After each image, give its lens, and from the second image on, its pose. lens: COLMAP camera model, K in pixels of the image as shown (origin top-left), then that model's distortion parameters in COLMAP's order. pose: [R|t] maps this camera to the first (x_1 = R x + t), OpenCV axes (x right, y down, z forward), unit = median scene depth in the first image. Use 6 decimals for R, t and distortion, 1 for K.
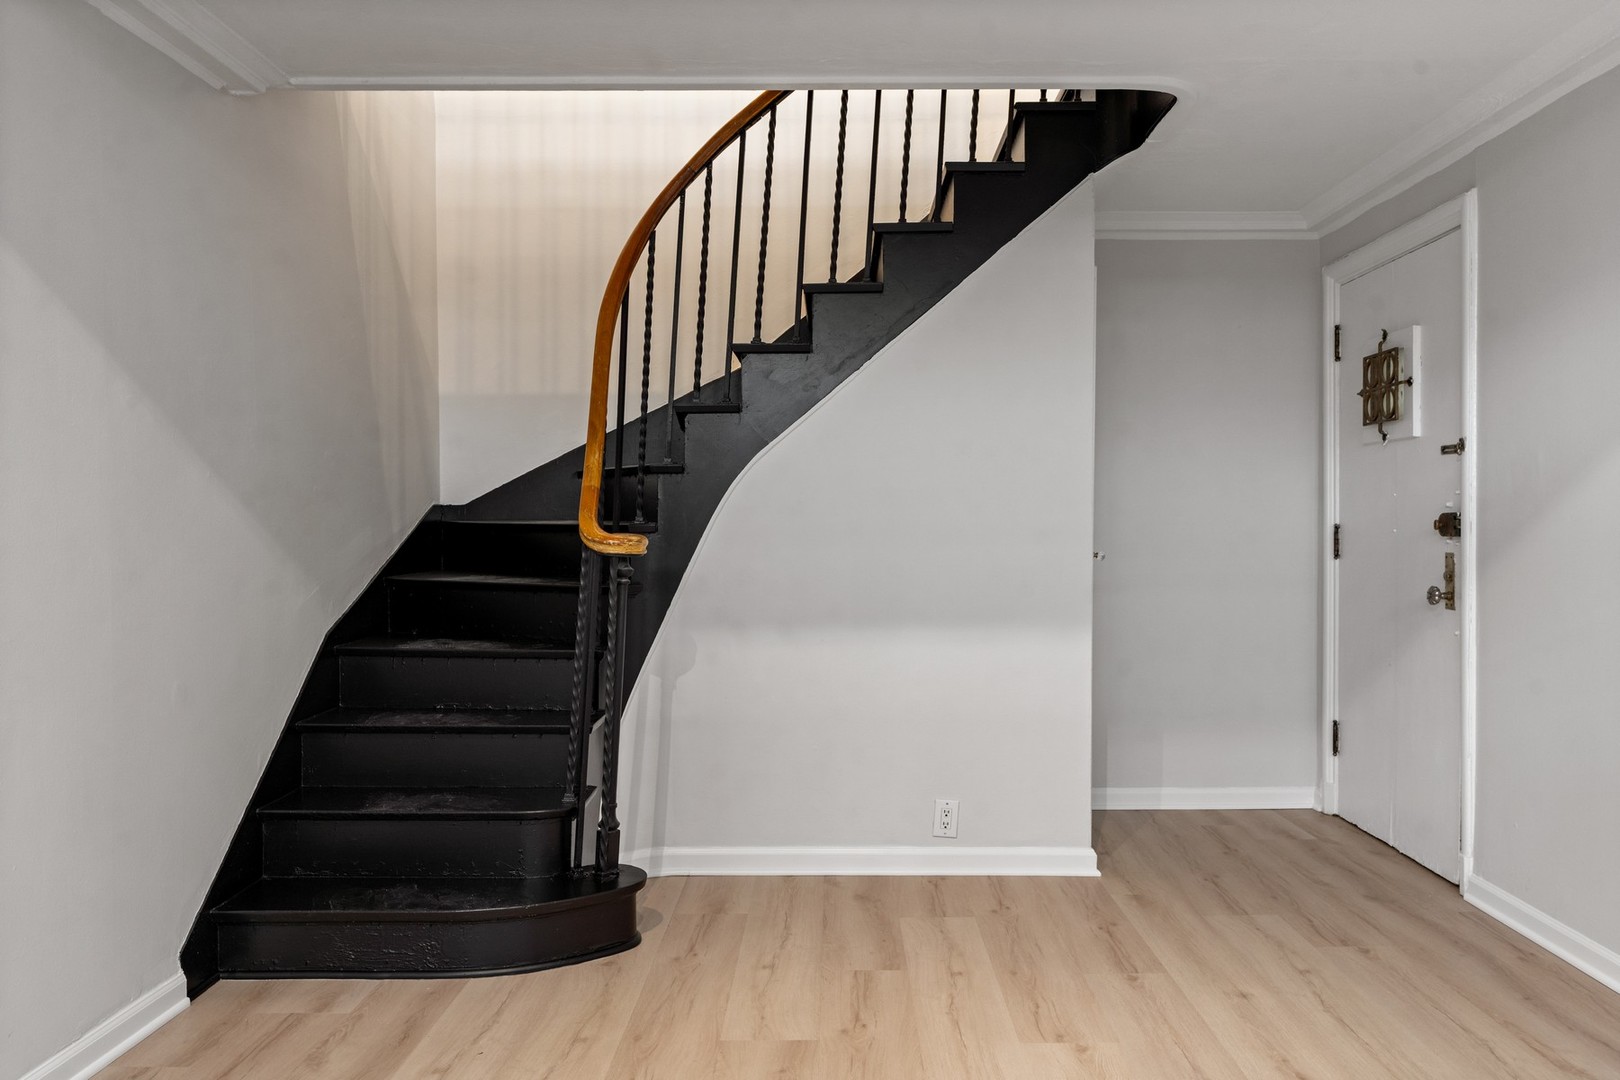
lens RADIAL K [[1129.9, 0, 835.9], [0, 1129.9, 536.2], [0, 0, 1]] dist [-0.003986, -0.003909]
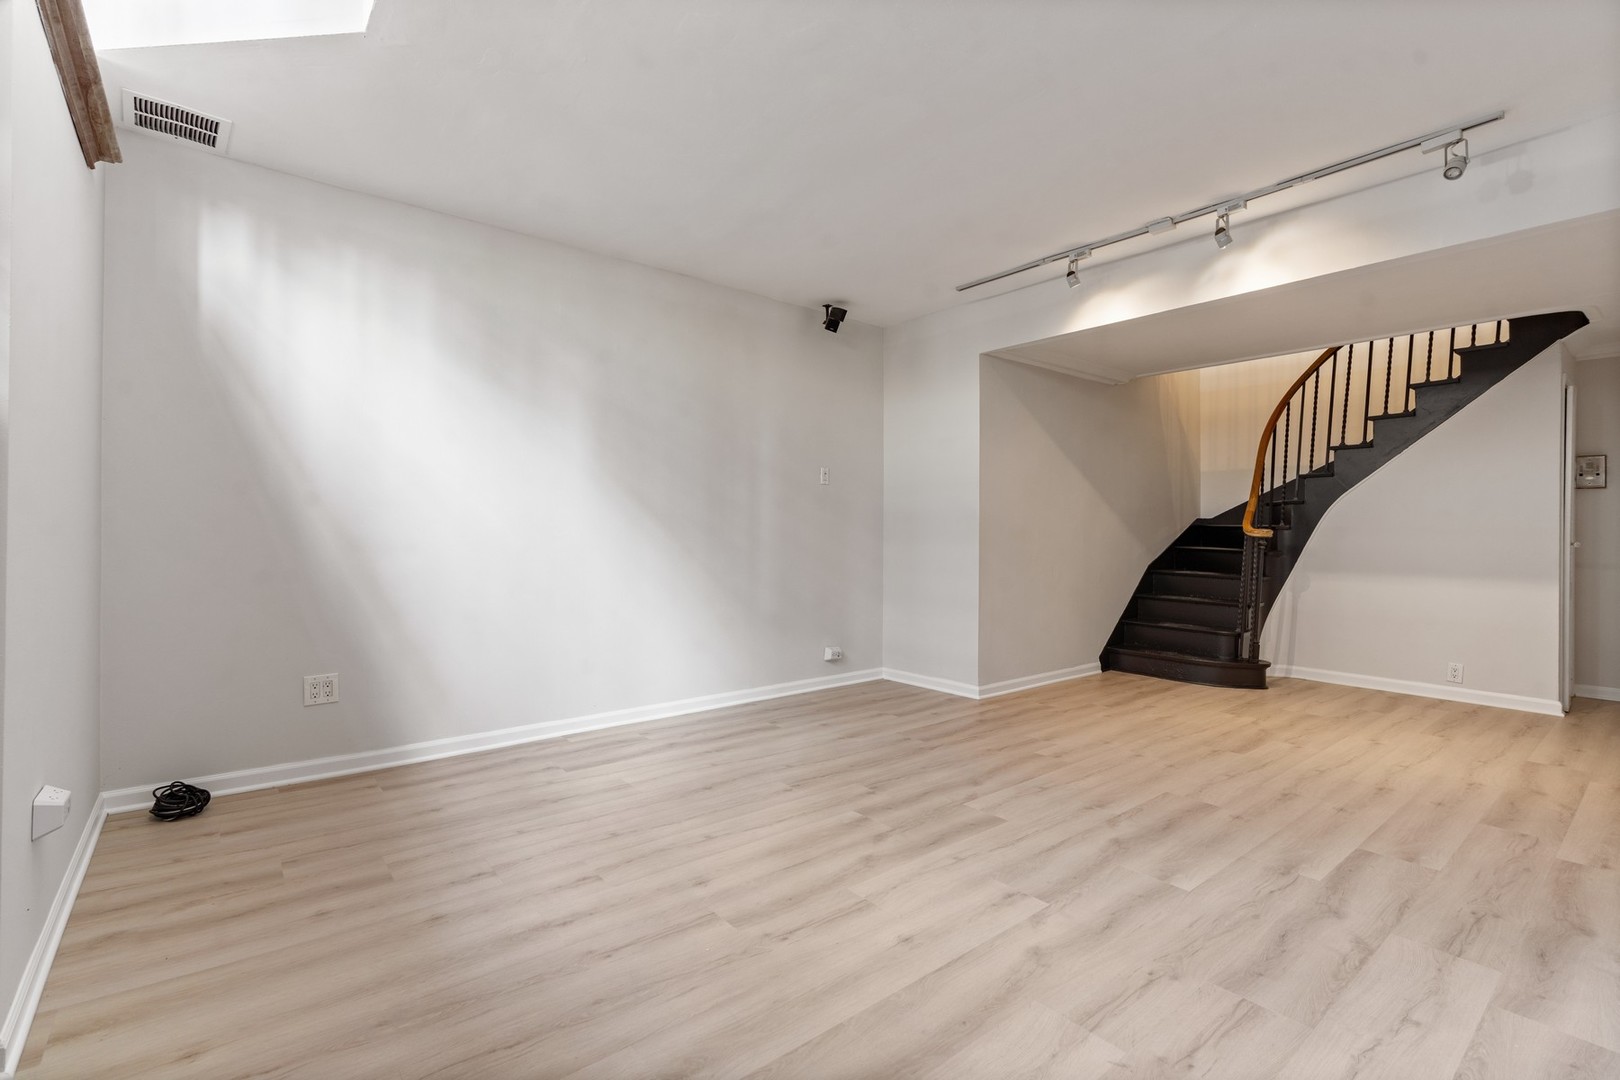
lens RADIAL K [[732.7, 0, 805.0], [0, 732.7, 531.1], [0, 0, 1]] dist [0.000647, 0.001100]
pose [[0.639123, 0.006857, -0.769074, 0.372745], [-0.016258, 0.999857, -0.004596, 0.023335], [0.768933, 0.015441, 0.639143, -0.754383]]
